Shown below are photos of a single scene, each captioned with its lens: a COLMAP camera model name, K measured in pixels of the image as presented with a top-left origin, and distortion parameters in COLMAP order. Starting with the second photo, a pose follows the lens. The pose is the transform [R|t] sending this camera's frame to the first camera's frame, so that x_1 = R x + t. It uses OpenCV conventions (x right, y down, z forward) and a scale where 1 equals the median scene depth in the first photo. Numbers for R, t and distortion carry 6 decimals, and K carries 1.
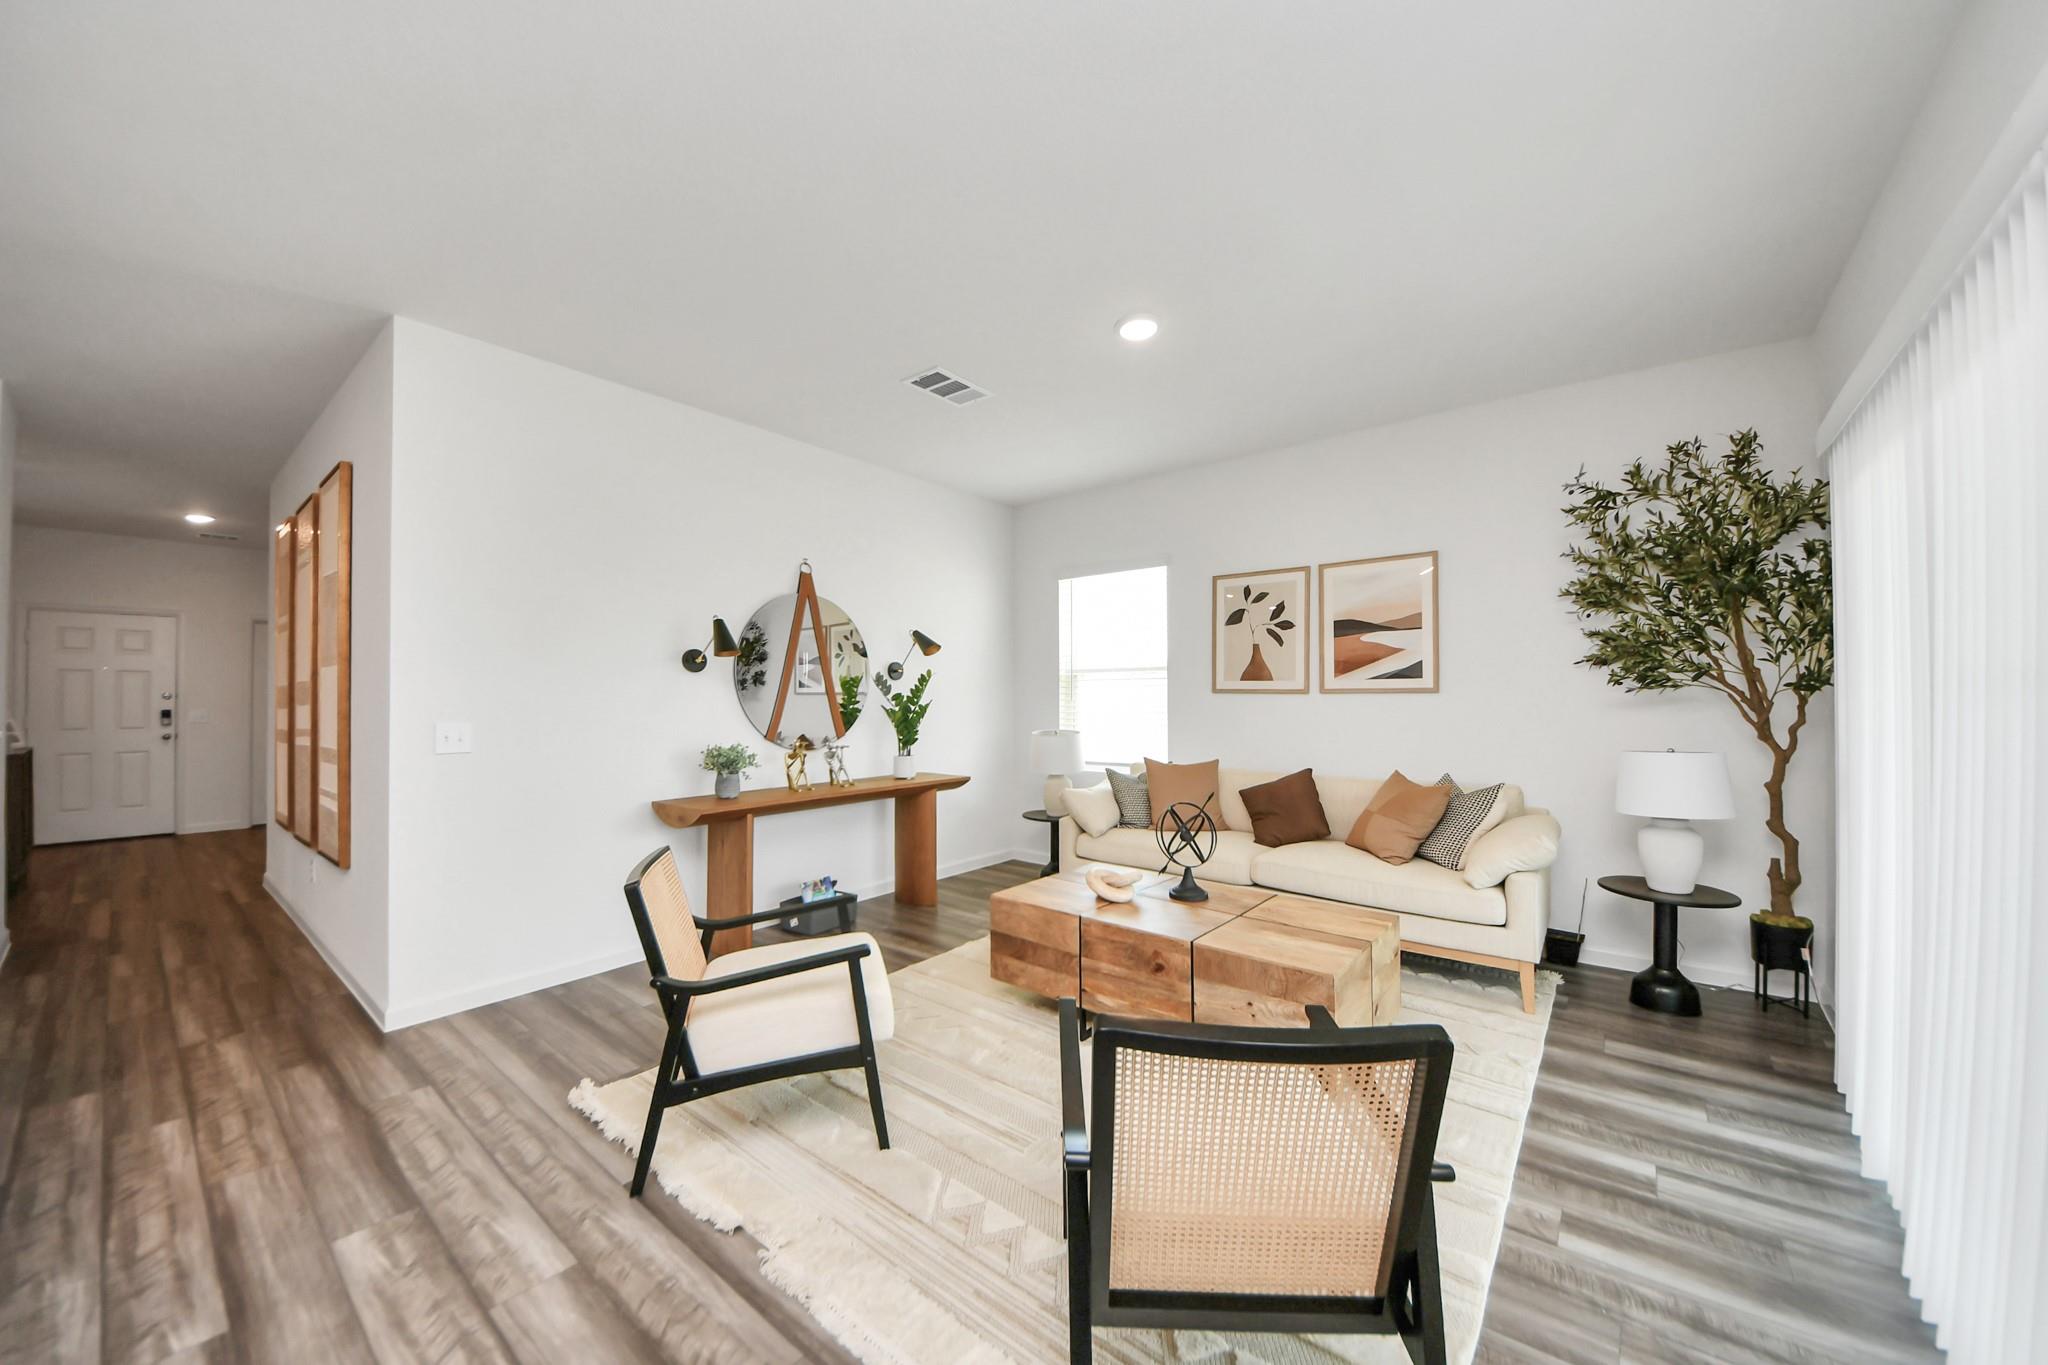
lens RADIAL K [[738.6, 0, 1006.0], [0, 738.6, 699.2], [0, 0, 1]] dist [-0.000132, -0.000046]
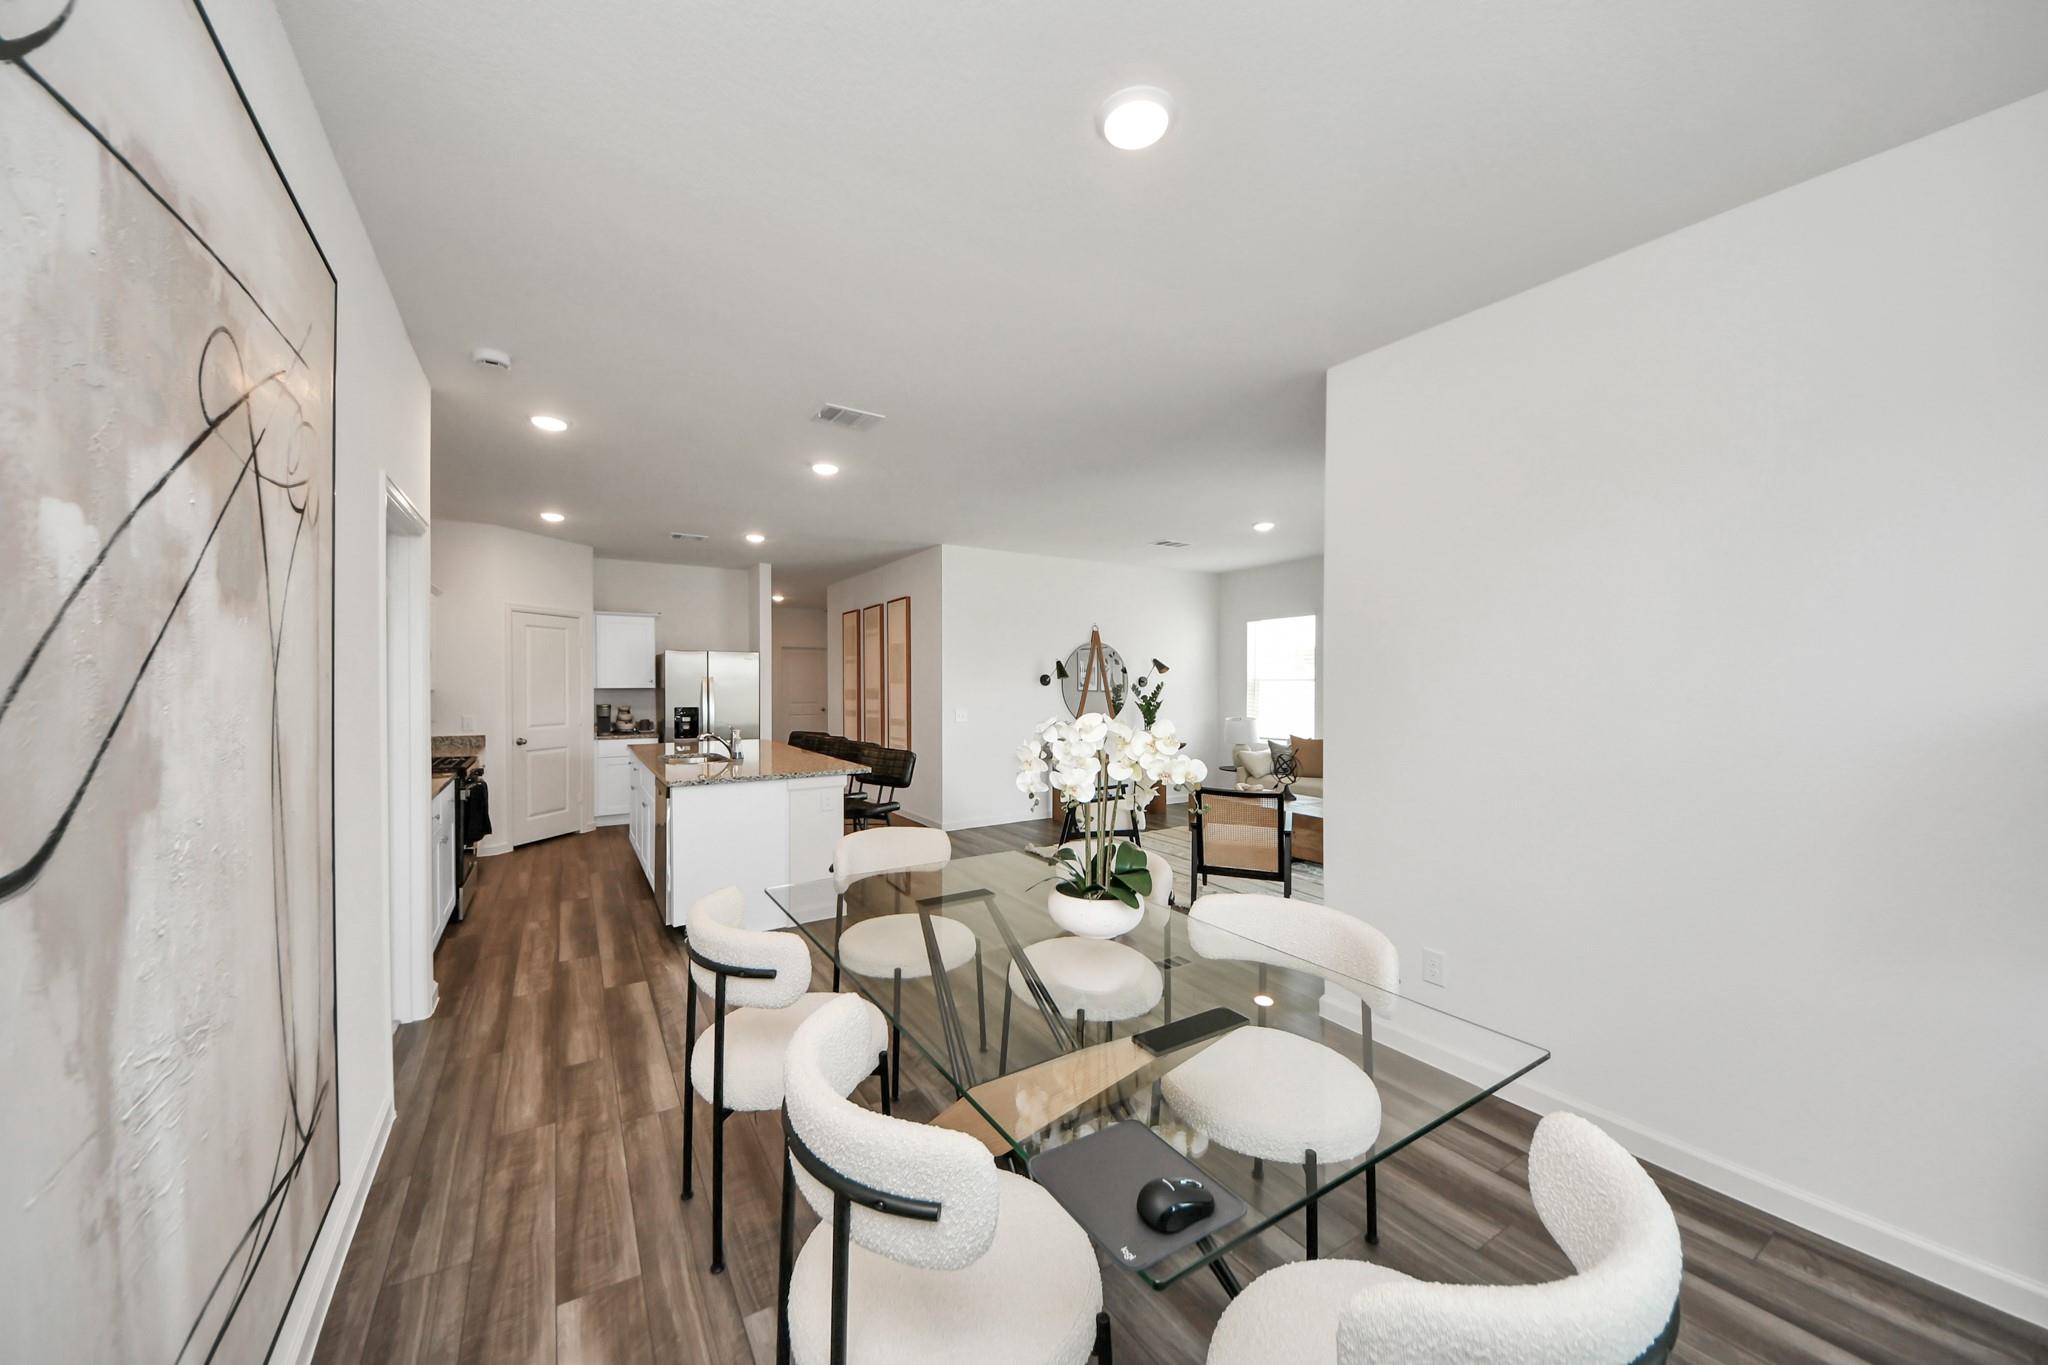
lens RADIAL K [[732.5, 0, 1027.7], [0, 732.5, 681.9], [0, 0, 1]] dist [0.011982, -0.000091]
pose [[0.956813, 0.007059, -0.290619, 0.103096], [-0.006327, 0.999974, 0.003460, -0.045604], [0.290635, -0.001472, 0.956833, -0.812671]]
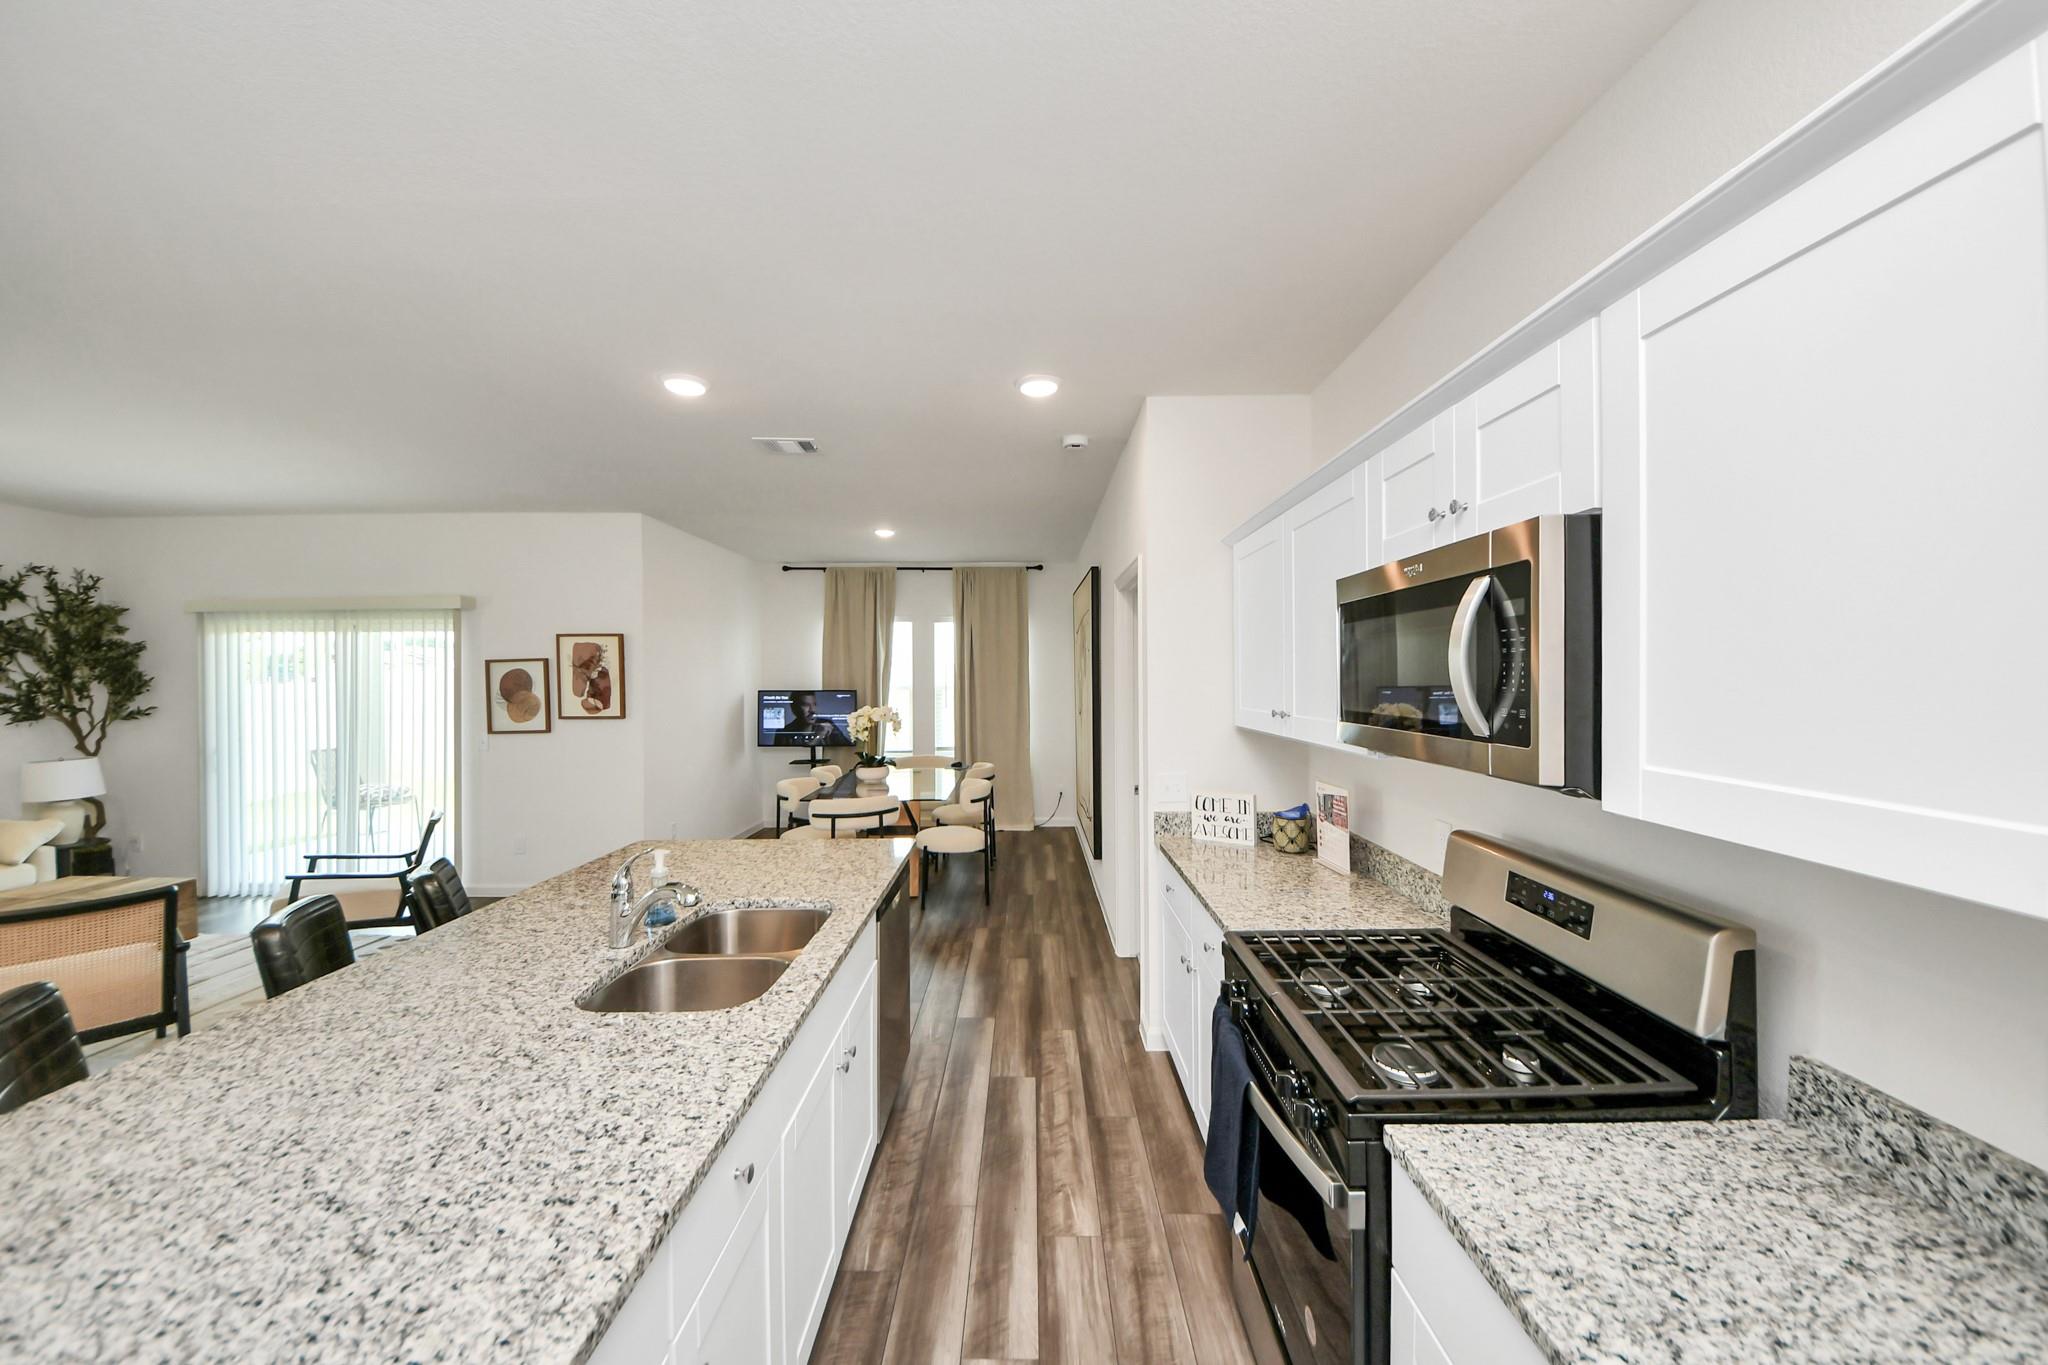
lens RADIAL K [[753.6, 0, 1024.0], [0, 753.6, 682.5], [0, 0, 1]] dist [-0.000107, -0.007854]
pose [[-0.645982, -0.000800, 0.763352, -1.172608], [0.005937, 0.999964, 0.006071, -0.066880], [-0.763329, 0.008454, -0.645954, 0.288747]]
